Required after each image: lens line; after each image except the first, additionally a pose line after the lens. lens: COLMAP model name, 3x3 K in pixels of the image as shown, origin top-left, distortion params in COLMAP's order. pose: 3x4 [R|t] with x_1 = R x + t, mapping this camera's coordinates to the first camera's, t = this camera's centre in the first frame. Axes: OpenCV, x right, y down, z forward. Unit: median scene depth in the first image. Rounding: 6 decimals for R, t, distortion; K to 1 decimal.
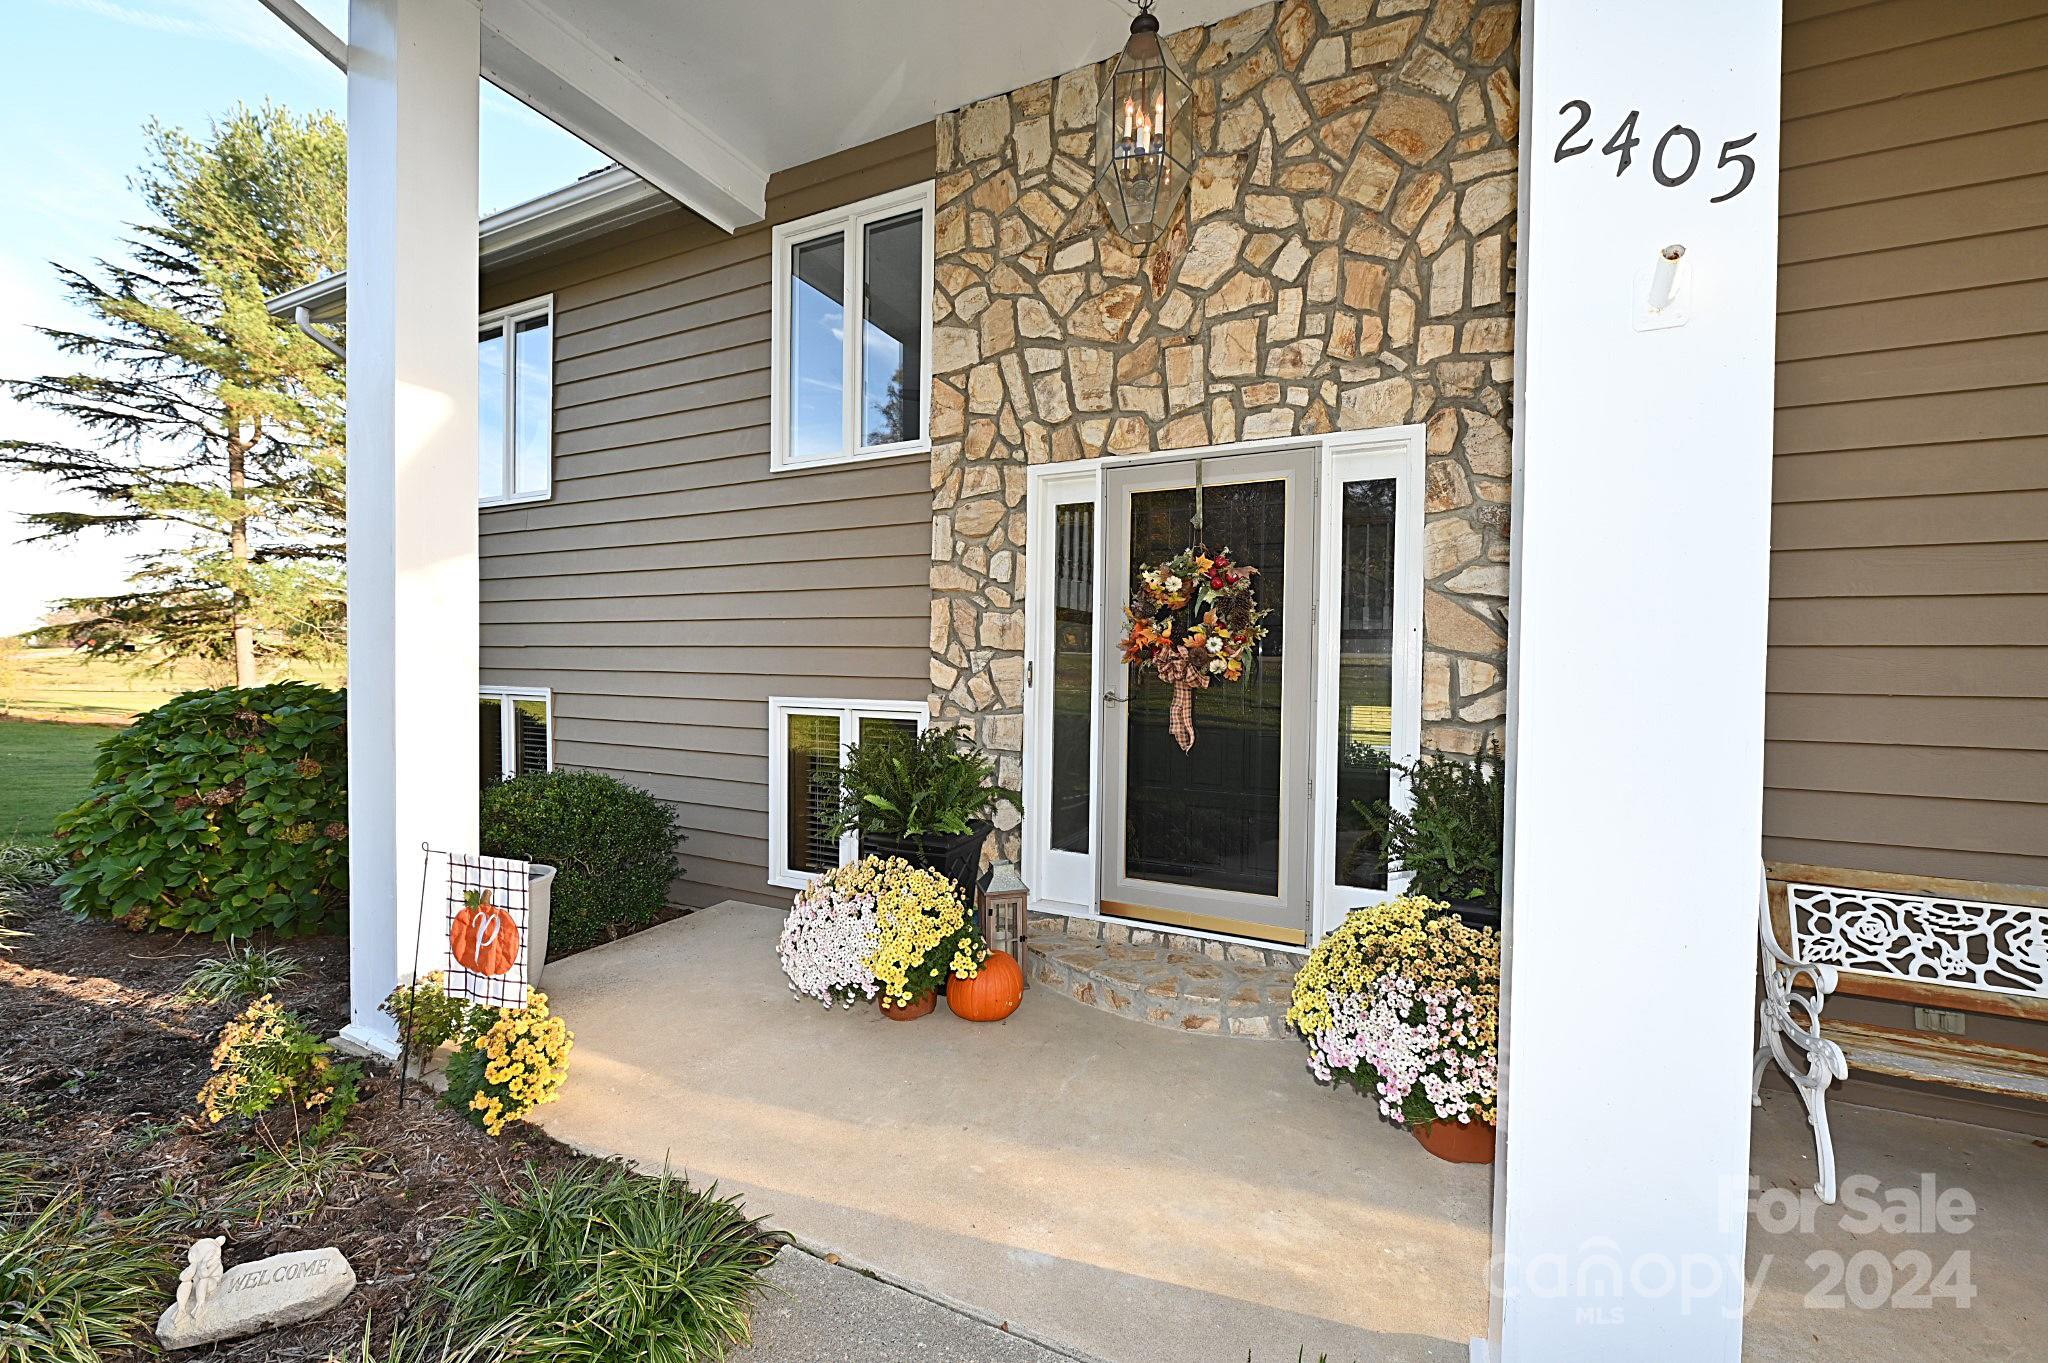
lens RADIAL K [[810.6, 0, 1024.4], [0, 810.6, 684.1], [0, 0, 1]] dist [-0.009493, 0.000073]
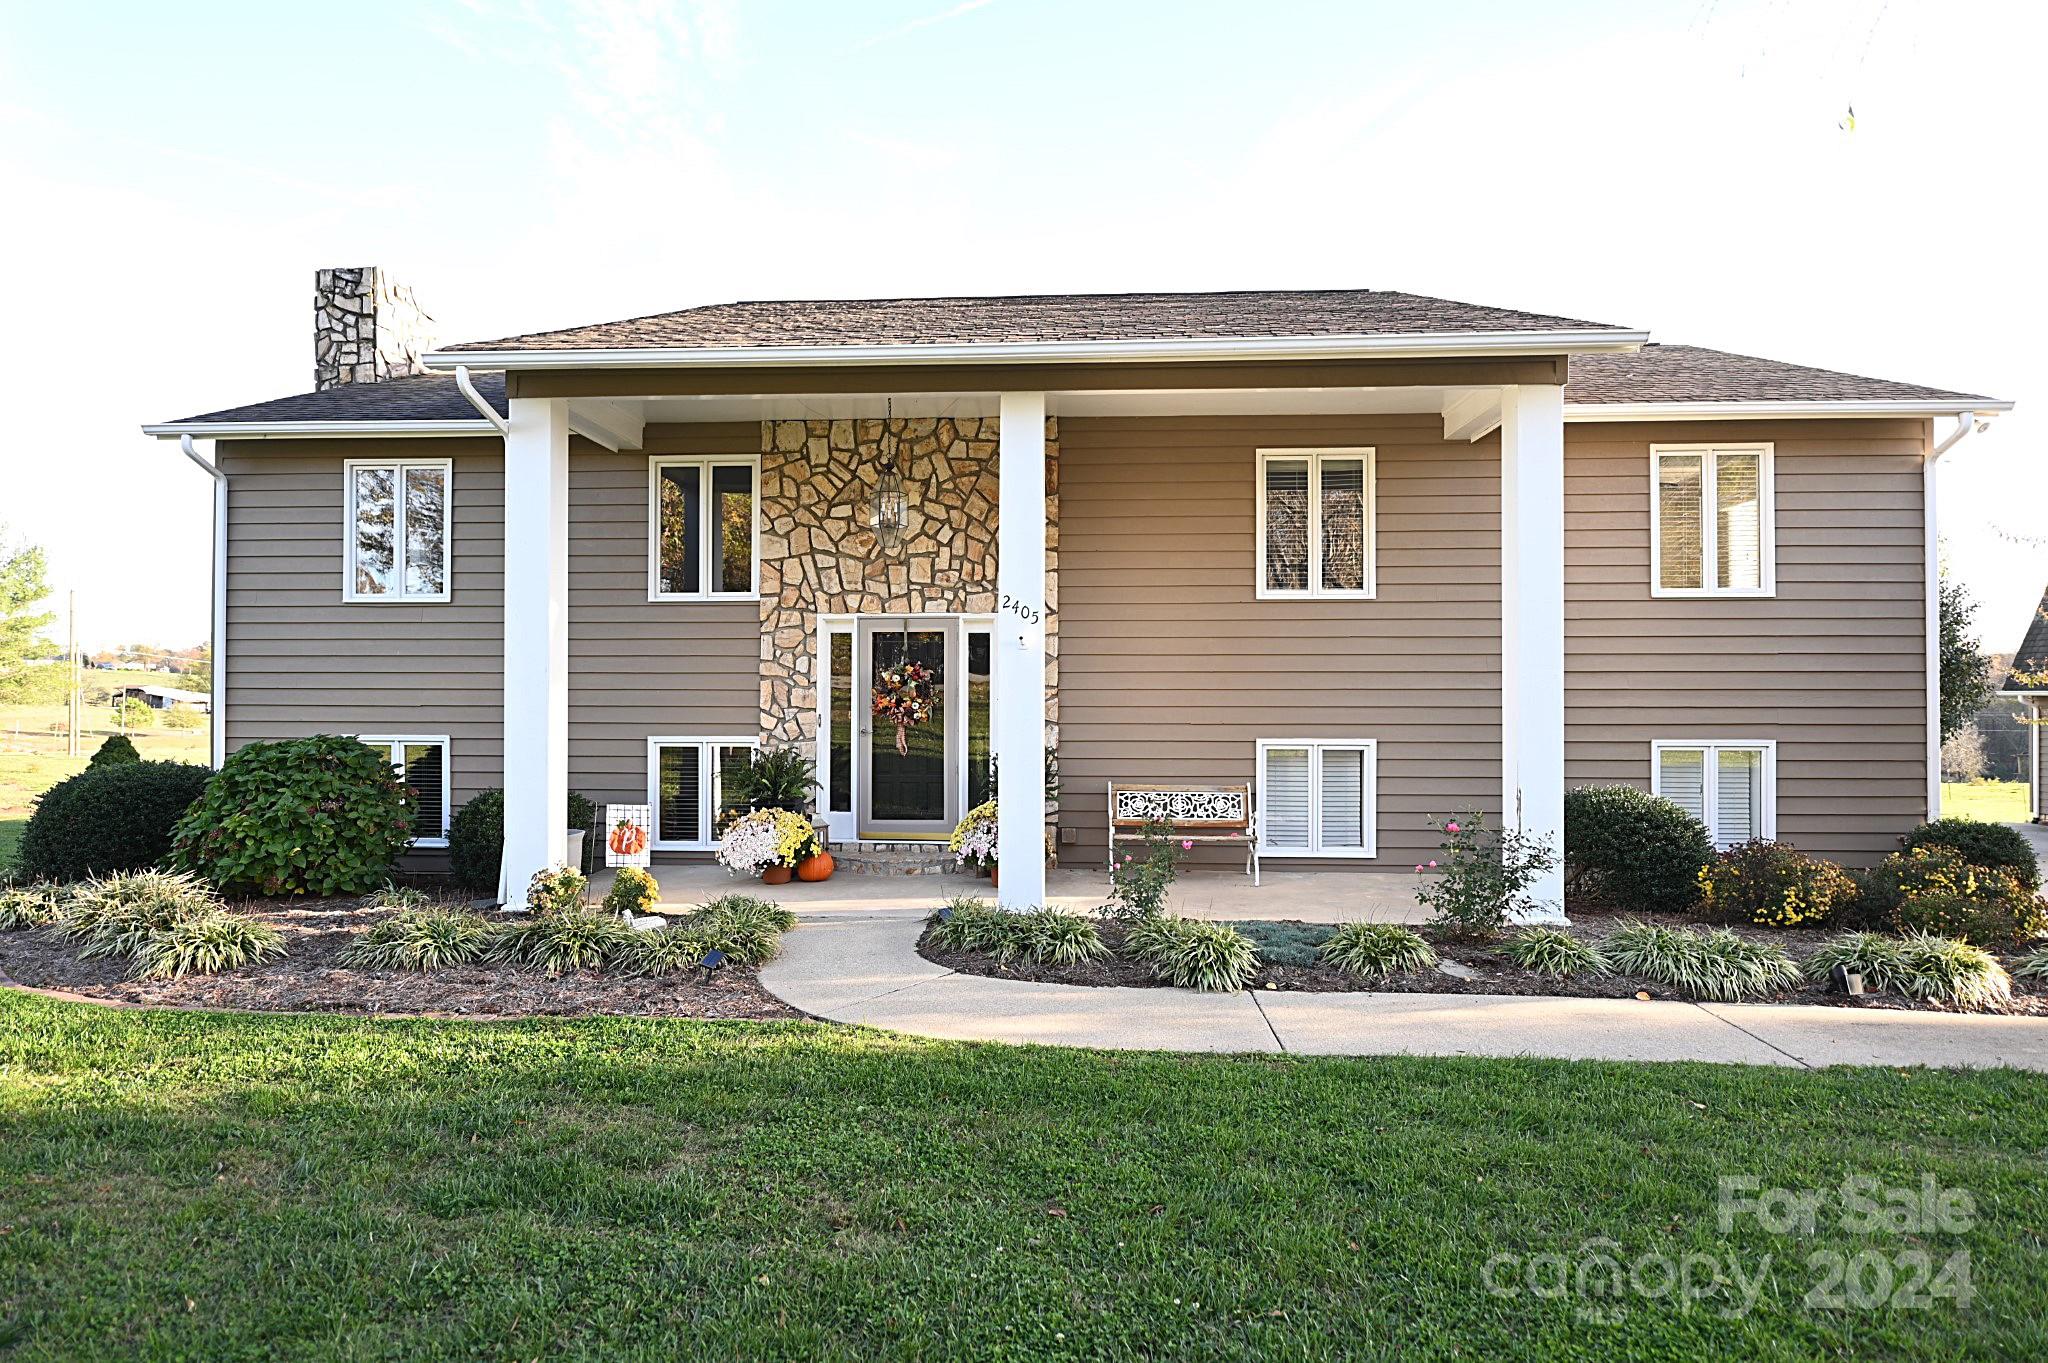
lens RADIAL K [[1107.5, 0, 1026.4], [0, 1107.5, 684.4], [0, 0, 1]] dist [0.001414, 0.000012]
pose [[0.925587, -0.009786, 0.378410, -0.573450], [0.018529, 0.999639, -0.019468, -0.040520], [-0.378082, 0.025030, 0.925433, -1.753088]]
